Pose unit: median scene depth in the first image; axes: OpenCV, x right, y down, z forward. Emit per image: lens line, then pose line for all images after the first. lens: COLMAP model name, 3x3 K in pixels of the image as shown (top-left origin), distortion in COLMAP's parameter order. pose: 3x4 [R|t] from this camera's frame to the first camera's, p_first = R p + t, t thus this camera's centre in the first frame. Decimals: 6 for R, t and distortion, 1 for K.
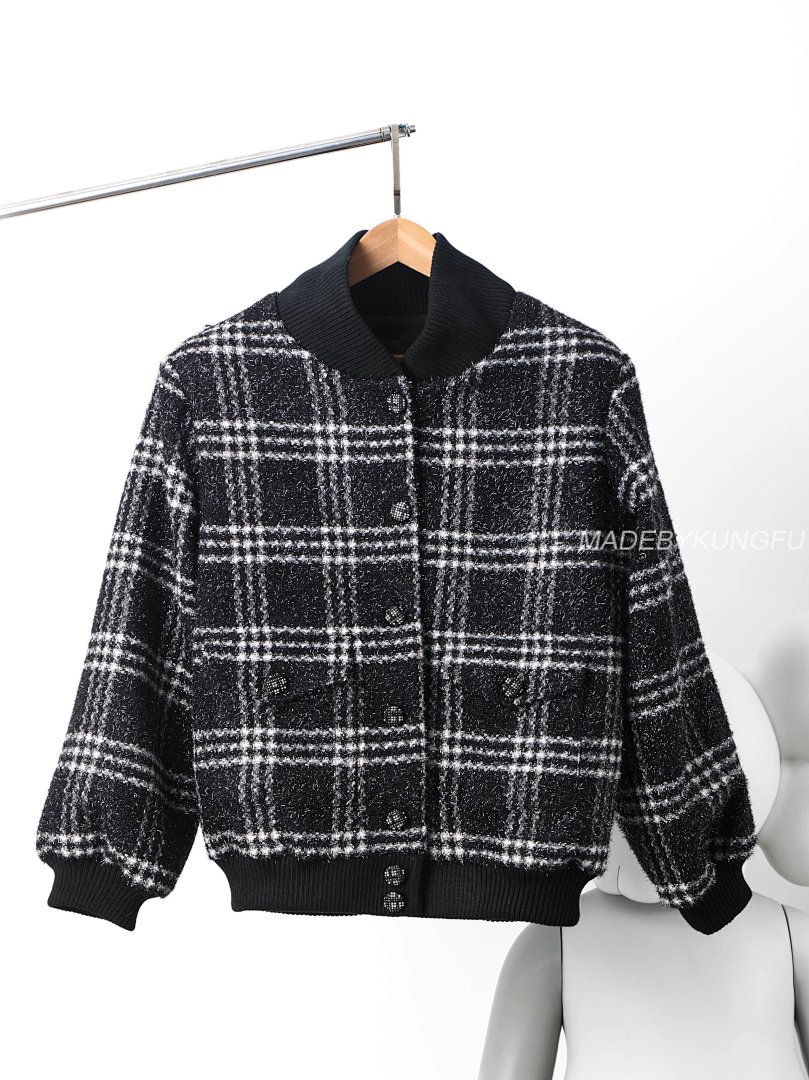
lens RADIAL K [[2330.6, 0, 408.4], [0, 2330.6, 548.0], [0, 0, 1]] dist [0.373358, 0.000000]
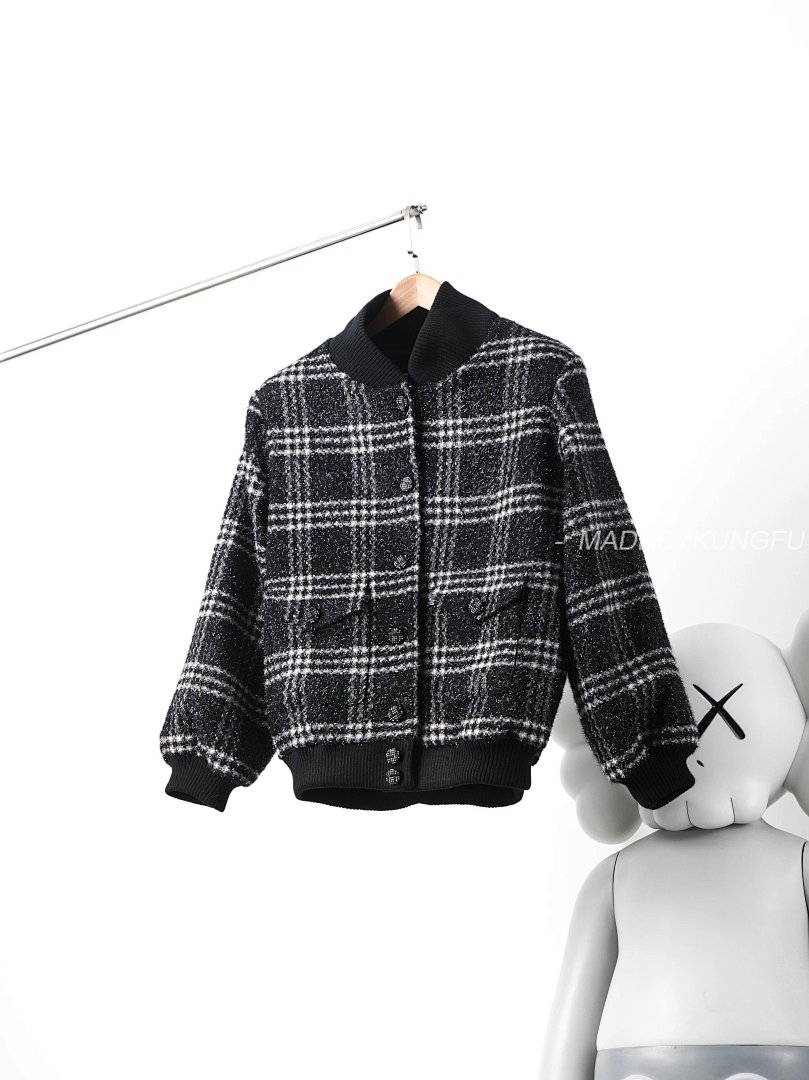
lens RADIAL K [[2489.3, 0, 404.1], [0, 2489.3, 536.7], [0, 0, 1]] dist [0.487837, 0.000000]
pose [[0.922139, -0.068056, -0.380825, 0.528333], [-0.009697, 0.980029, -0.198617, 0.292392], [0.386736, 0.186845, 0.903064, -0.260507]]
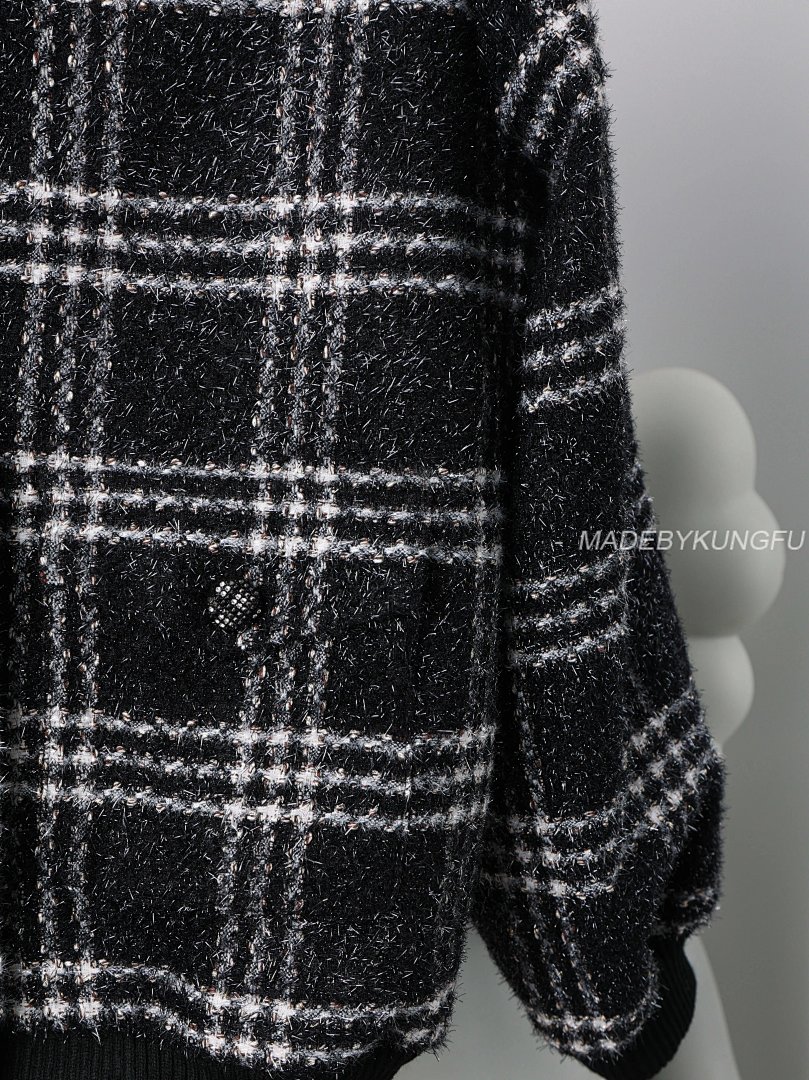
lens RADIAL K [[1701.8, 0, 407.1], [0, 1701.8, 542.6], [0, 0, 1]] dist [0.113026, 0.000000]
pose [[0.967803, -0.016547, 0.251164, 0.001847], [-0.025377, 0.986339, 0.162765, 0.003153], [-0.250426, -0.163898, 0.954162, 0.719466]]
